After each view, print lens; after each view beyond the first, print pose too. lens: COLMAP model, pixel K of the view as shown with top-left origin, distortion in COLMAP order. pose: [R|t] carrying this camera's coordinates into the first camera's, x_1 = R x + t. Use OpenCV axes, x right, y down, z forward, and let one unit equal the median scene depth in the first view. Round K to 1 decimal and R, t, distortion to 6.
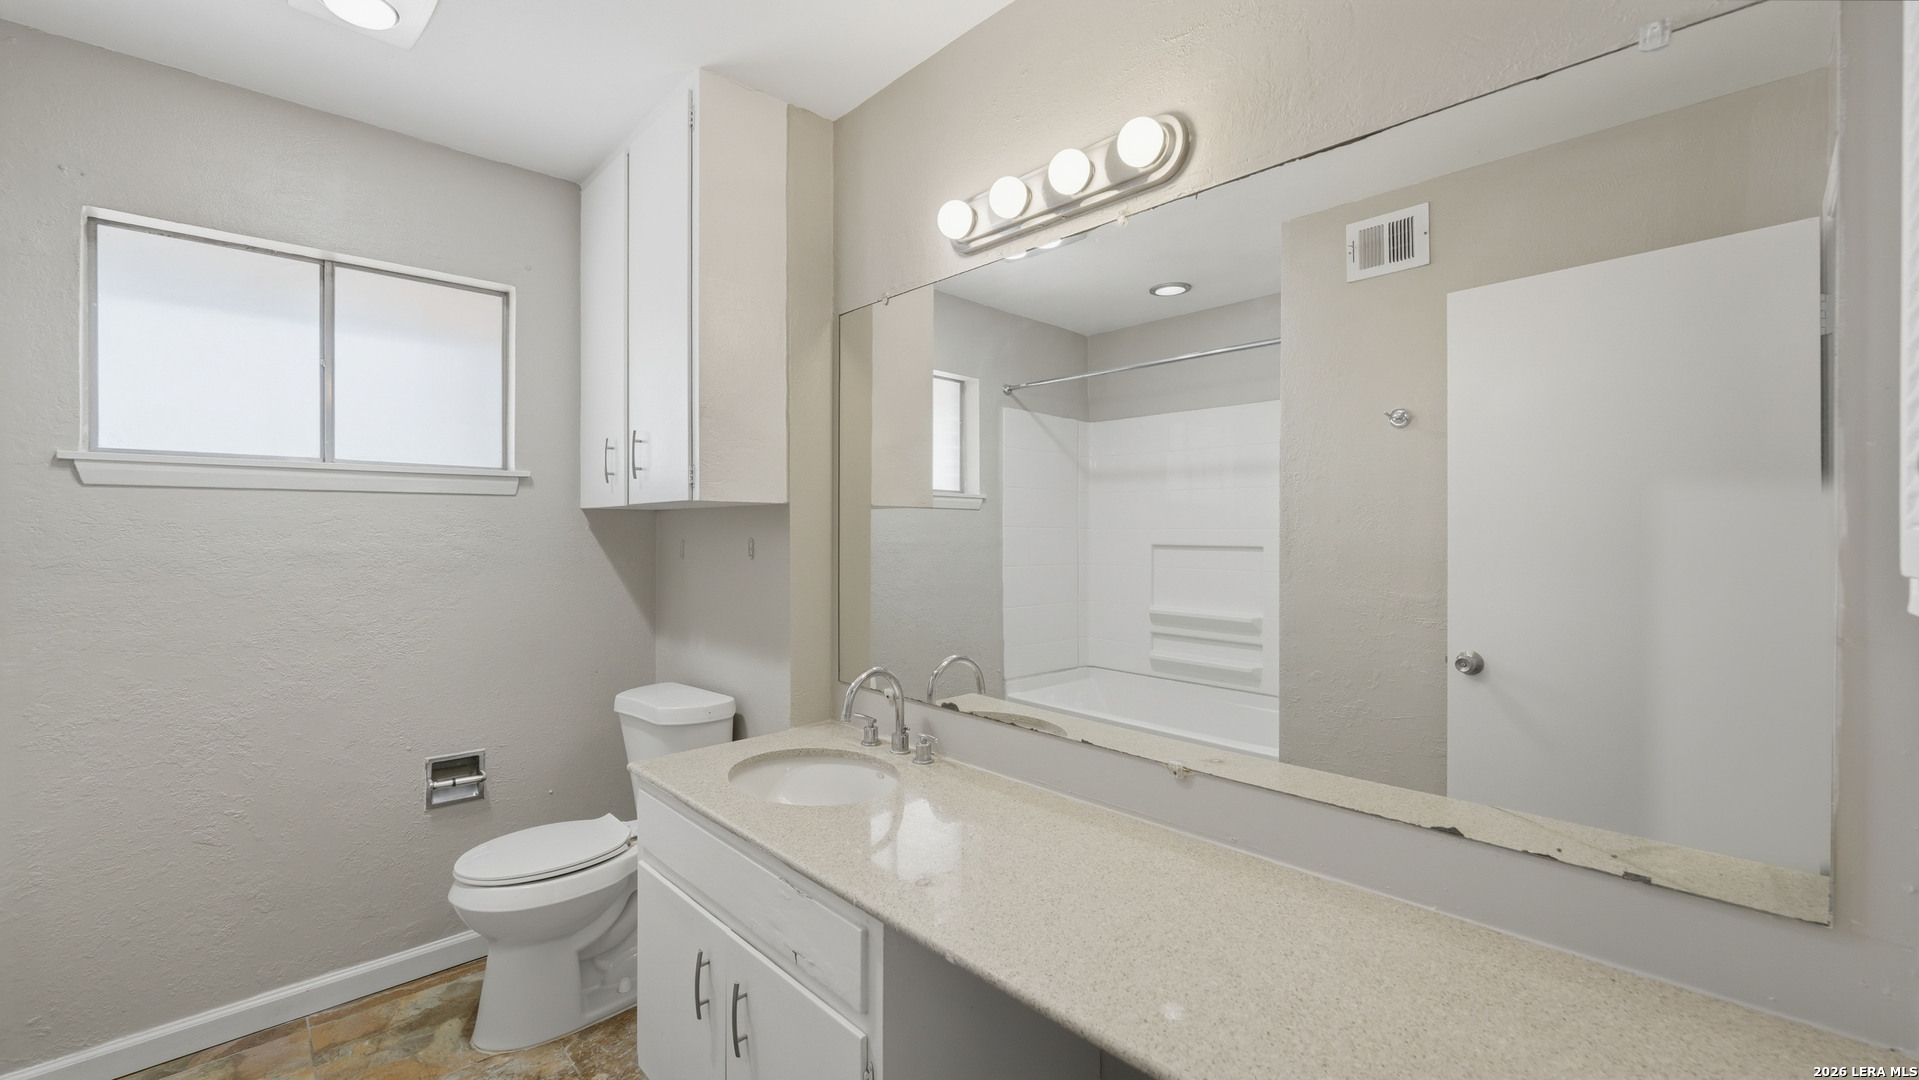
lens RADIAL K [[781.4, 0, 956.7], [0, 781.4, 534.6], [0, 0, 1]] dist [0.002847, 0.000138]
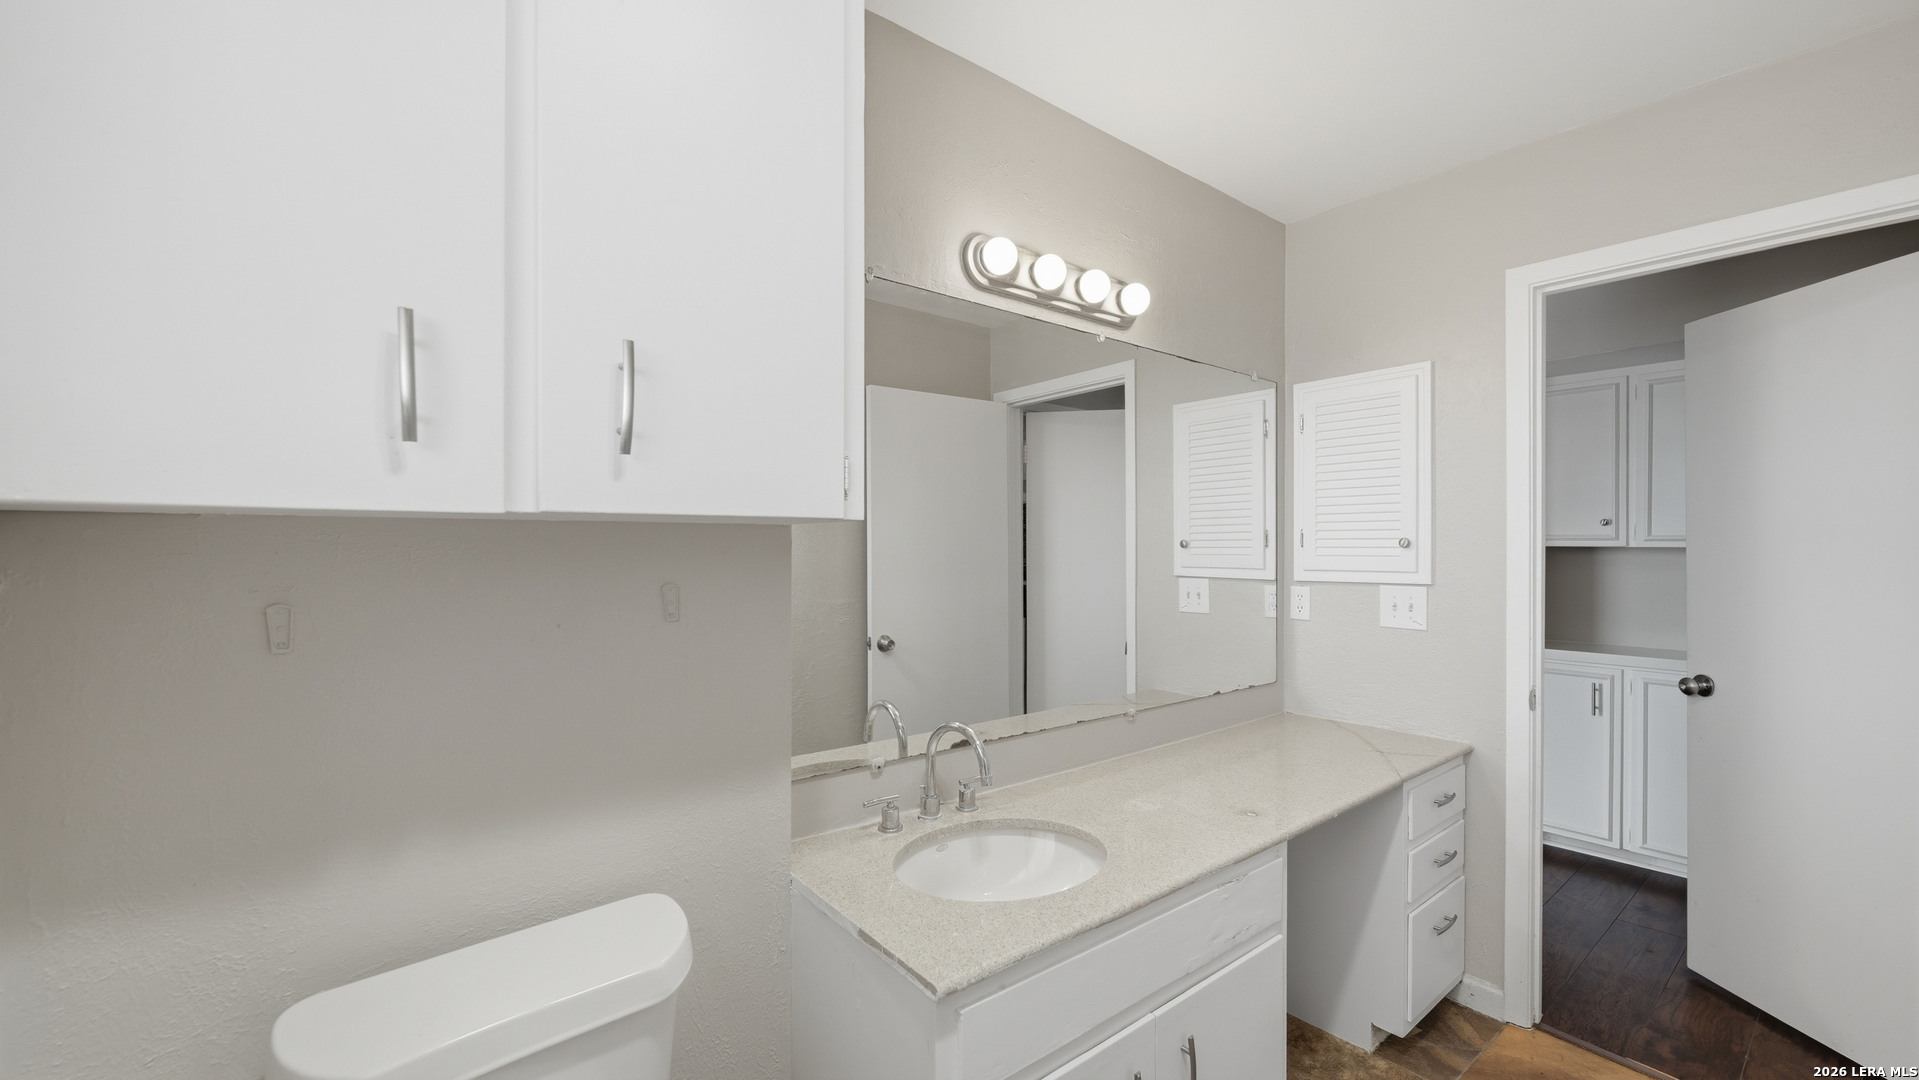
lens RADIAL K [[781.4, 0, 958.5], [0, 781.4, 548.8], [0, 0, 1]] dist [0.002847, 0.000138]
pose [[0.058176, -0.004112, 0.998298, -1.109628], [-0.003386, 0.999985, 0.004316, -0.028722], [-0.998301, -0.003631, 0.058161, 1.084463]]
